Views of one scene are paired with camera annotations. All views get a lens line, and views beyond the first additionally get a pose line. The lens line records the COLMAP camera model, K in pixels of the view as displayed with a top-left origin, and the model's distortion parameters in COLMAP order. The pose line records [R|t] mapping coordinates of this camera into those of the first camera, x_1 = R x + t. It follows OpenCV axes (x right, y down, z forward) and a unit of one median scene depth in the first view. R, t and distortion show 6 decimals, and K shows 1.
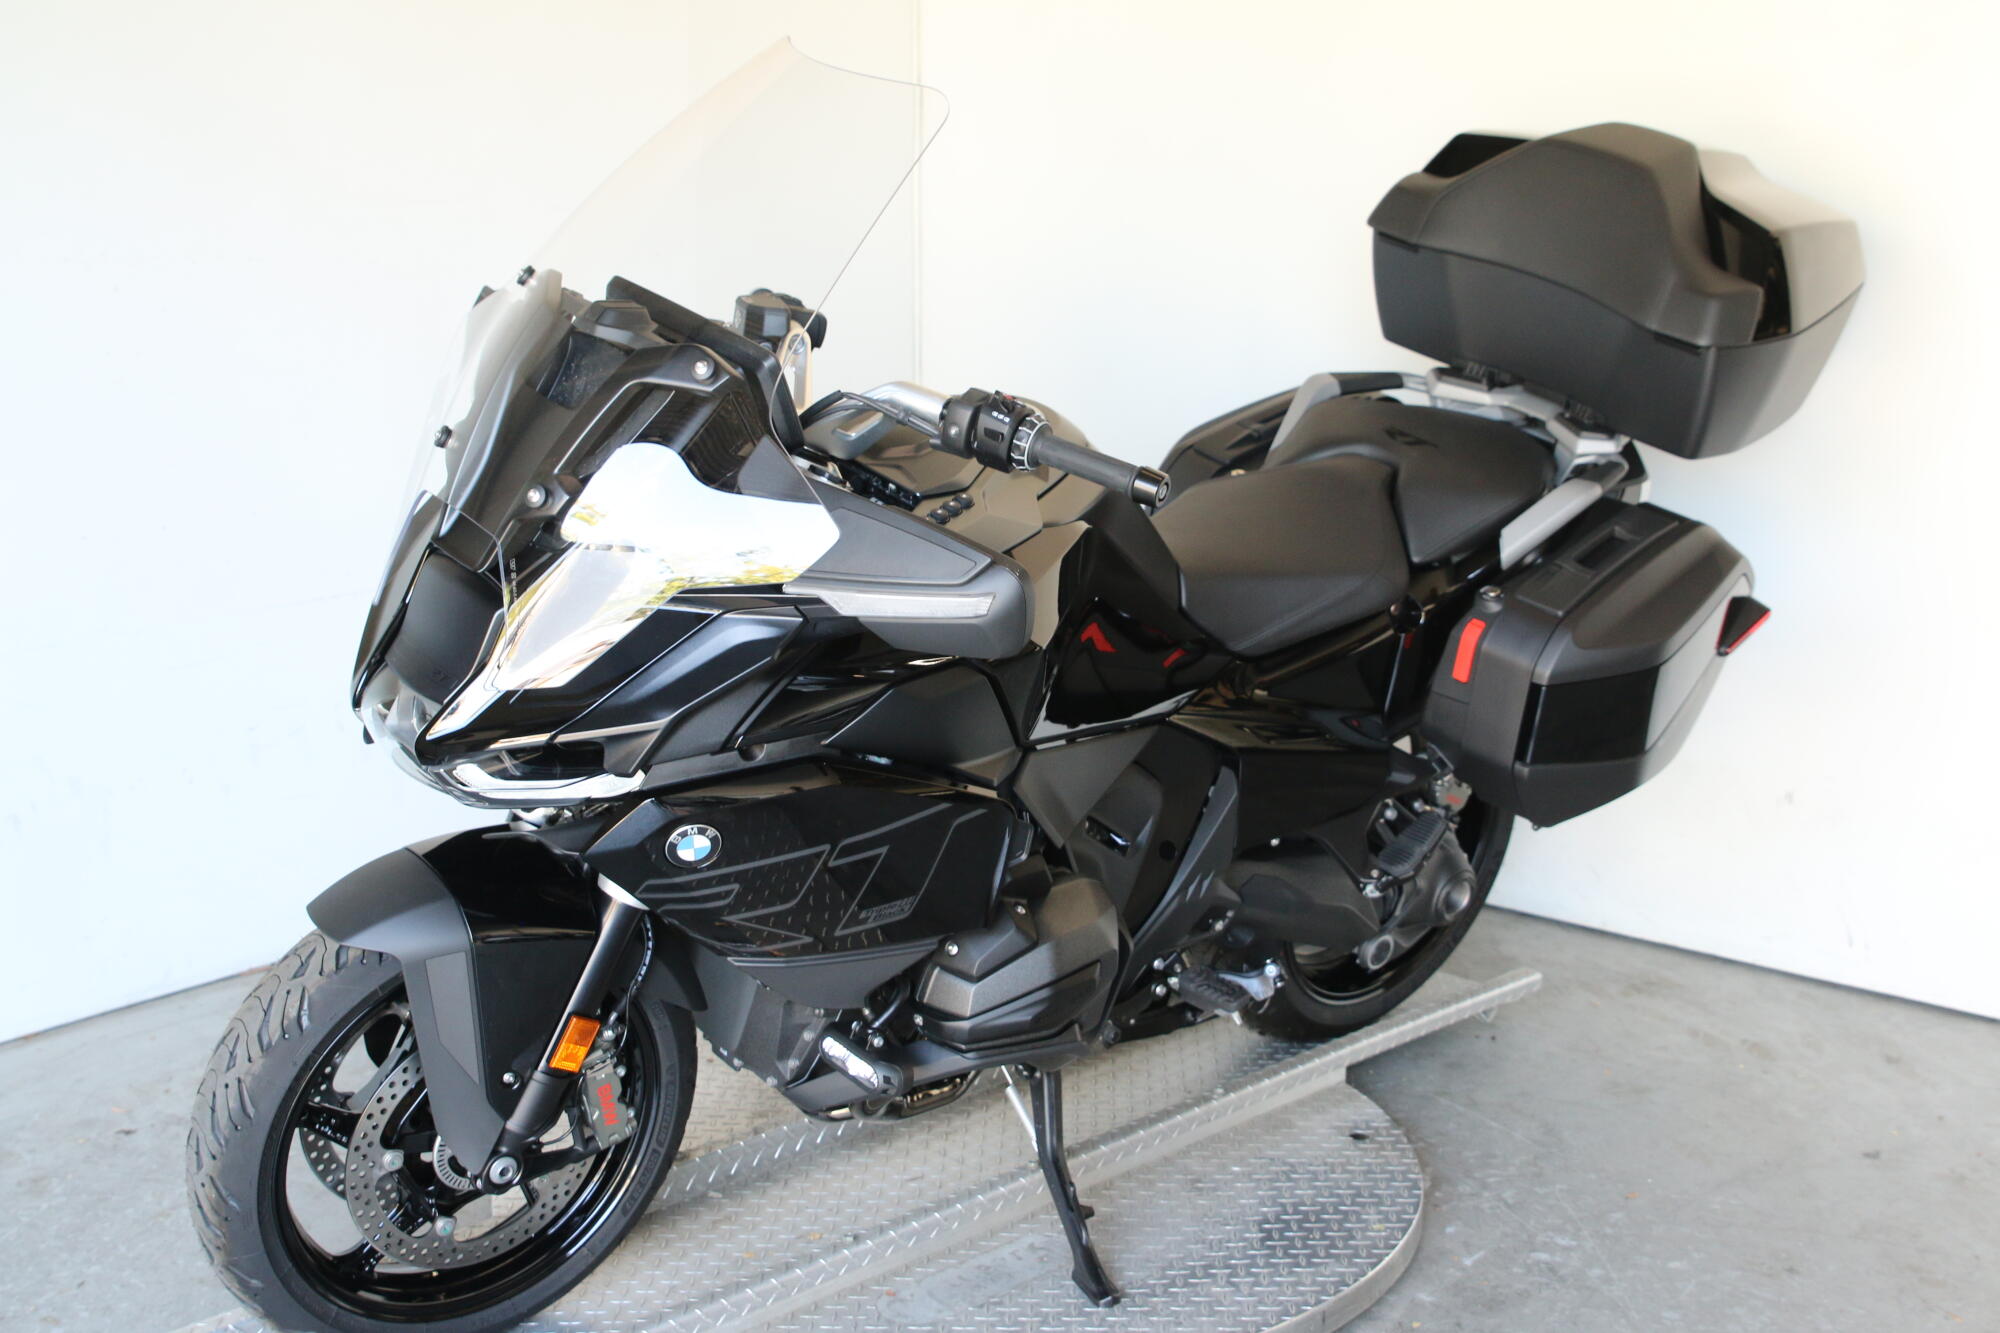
lens RADIAL K [[2464.1, 0, 998.9], [0, 2464.1, 655.6], [0, 0, 1]] dist [-0.071786, 0.000000]
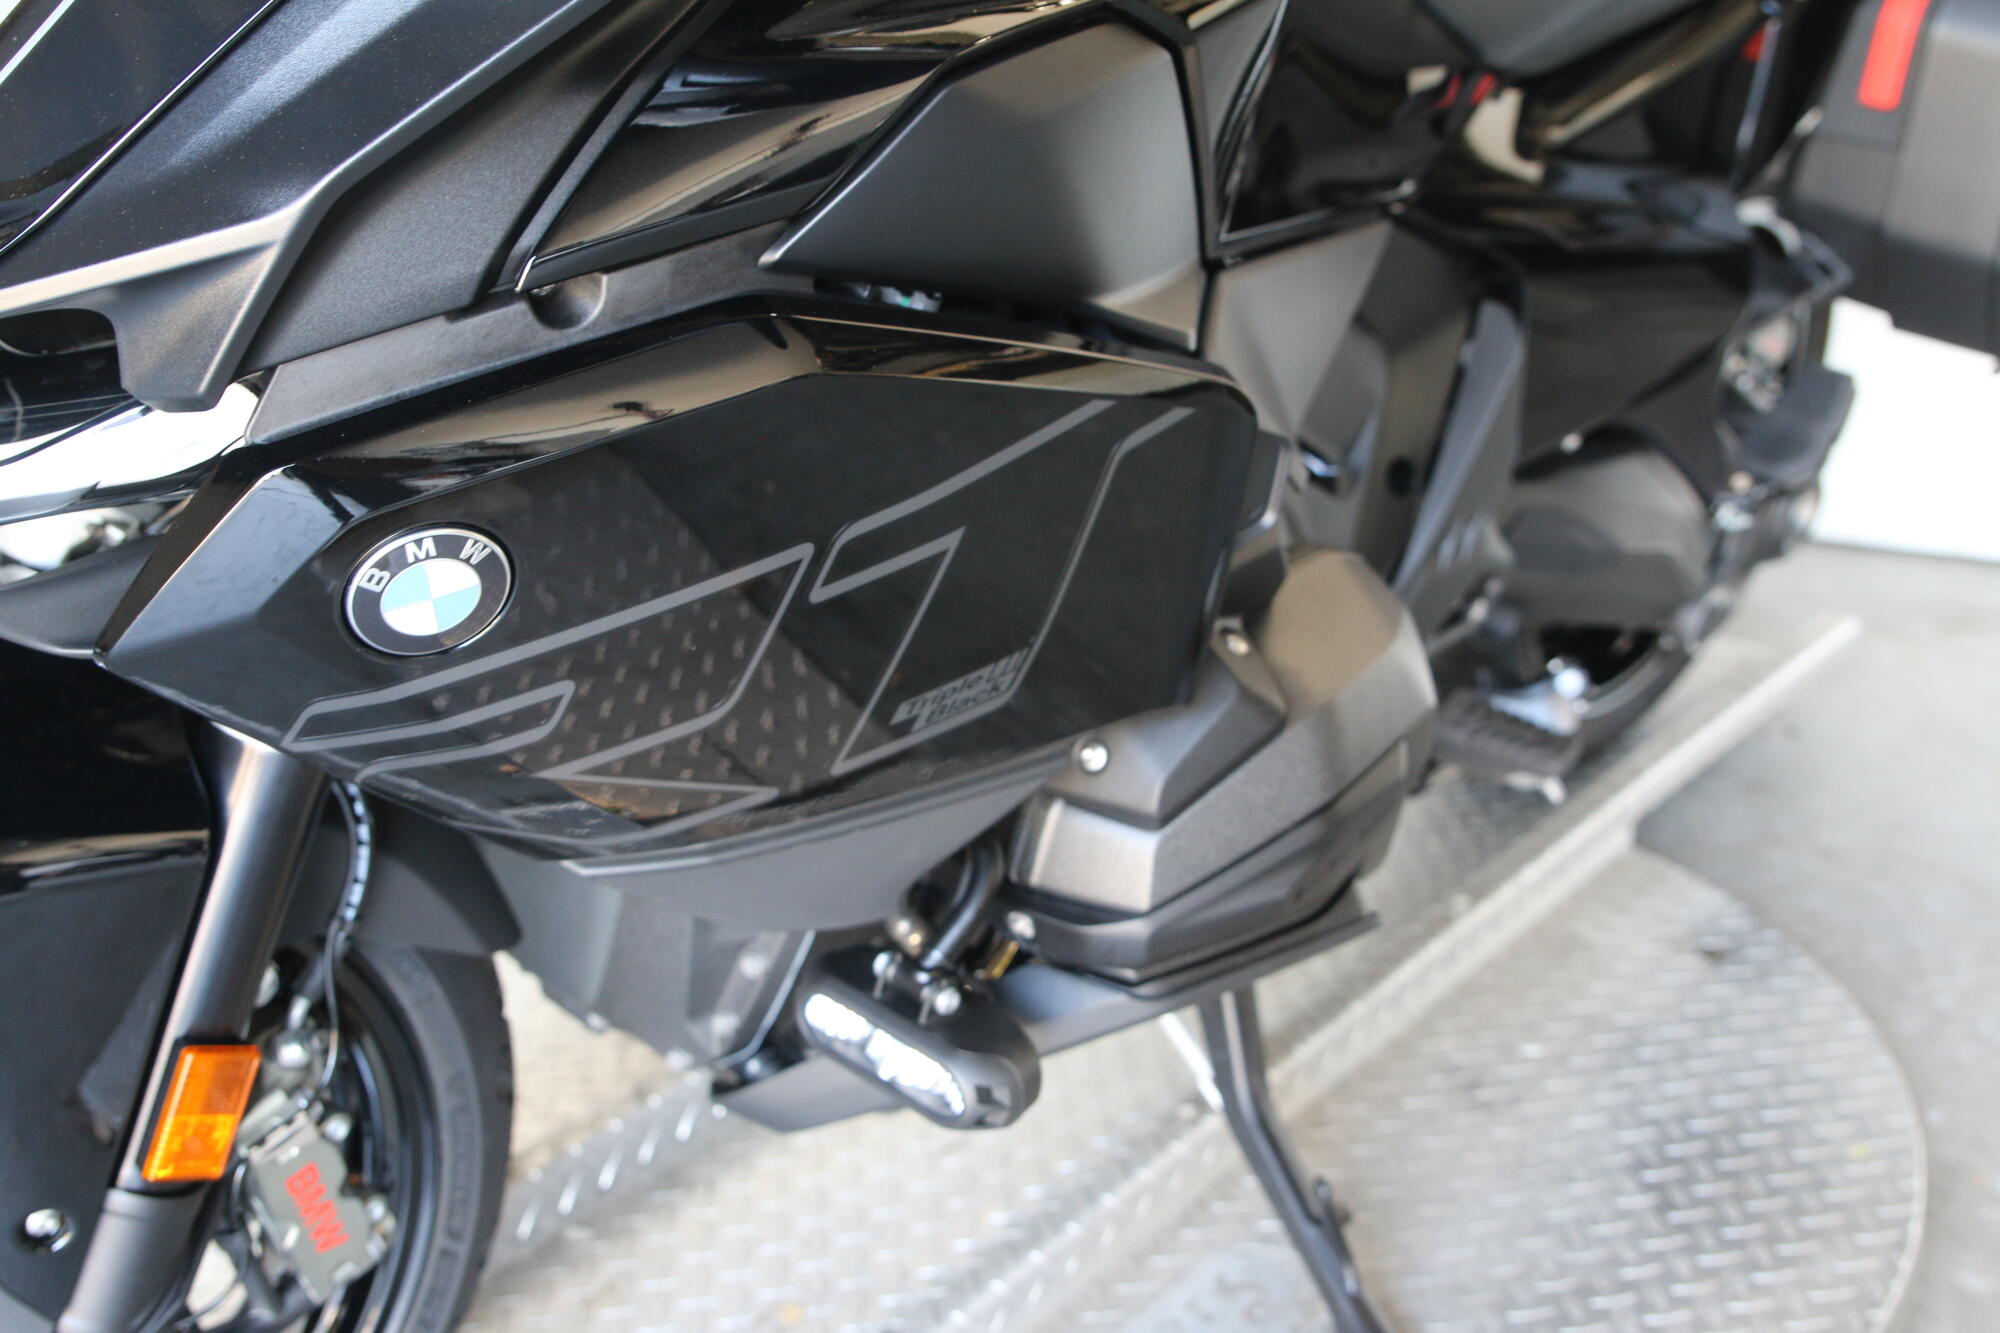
lens RADIAL K [[2464.1, 0, 995.1], [0, 2464.1, 670.1], [0, 0, 1]] dist [-0.071786, 0.000000]
pose [[0.990586, -0.110552, 0.080732, -0.063680], [0.097572, 0.983852, 0.150047, 0.037743], [-0.096016, -0.140758, 0.985377, 0.555878]]
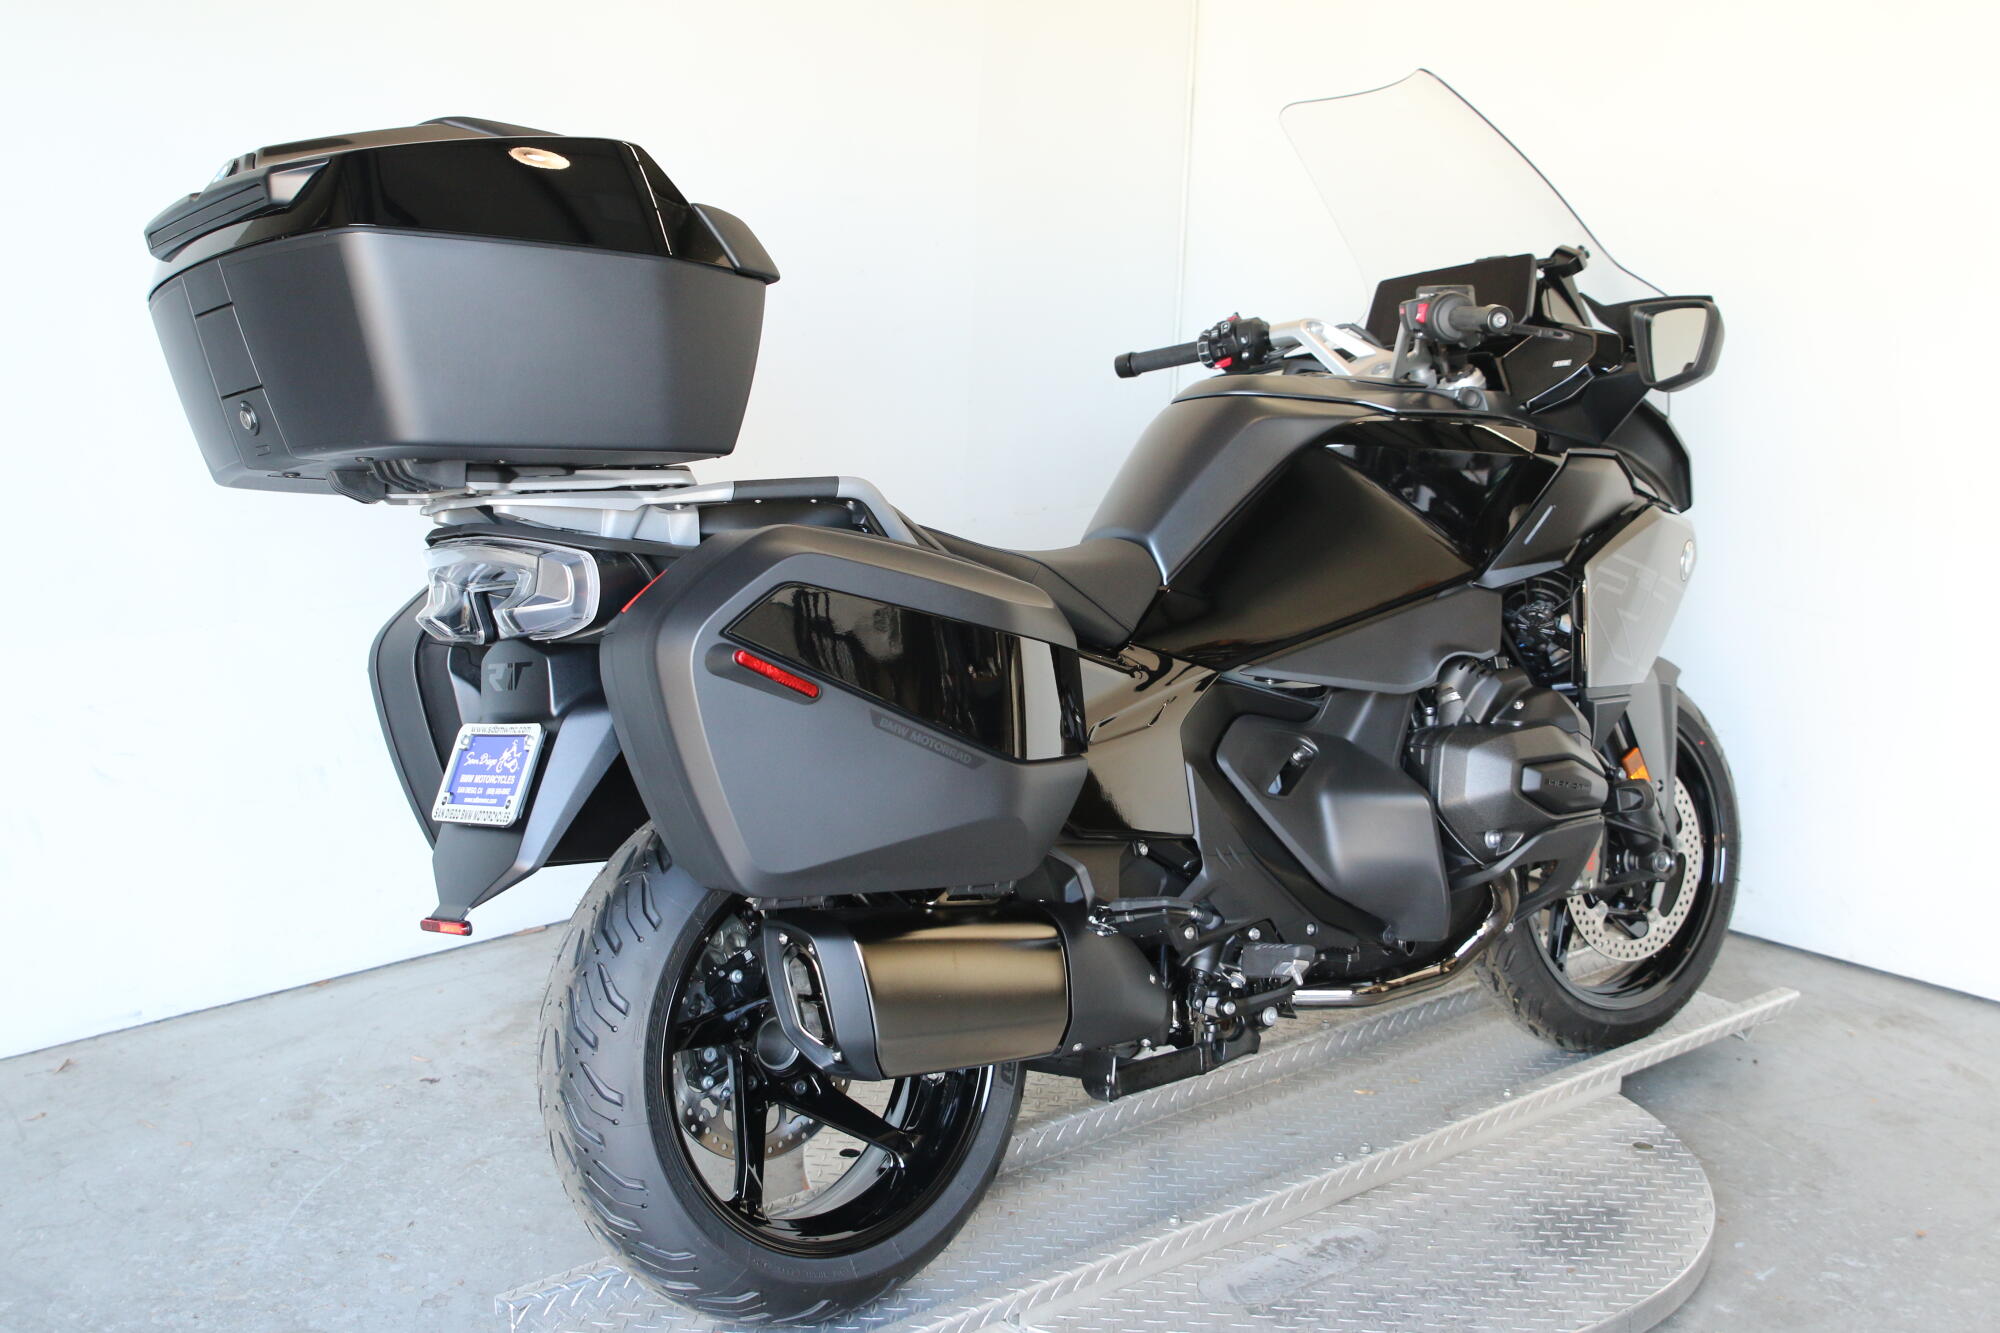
lens RADIAL K [[2464.1, 0, 996.0], [0, 2464.1, 674.1], [0, 0, 1]] dist [-0.071786, 0.000000]
pose [[0.997852, 0.050249, -0.042040, -0.104351], [-0.049985, 0.998723, 0.007325, 0.005790], [0.042354, -0.005207, 0.999089, -0.028488]]
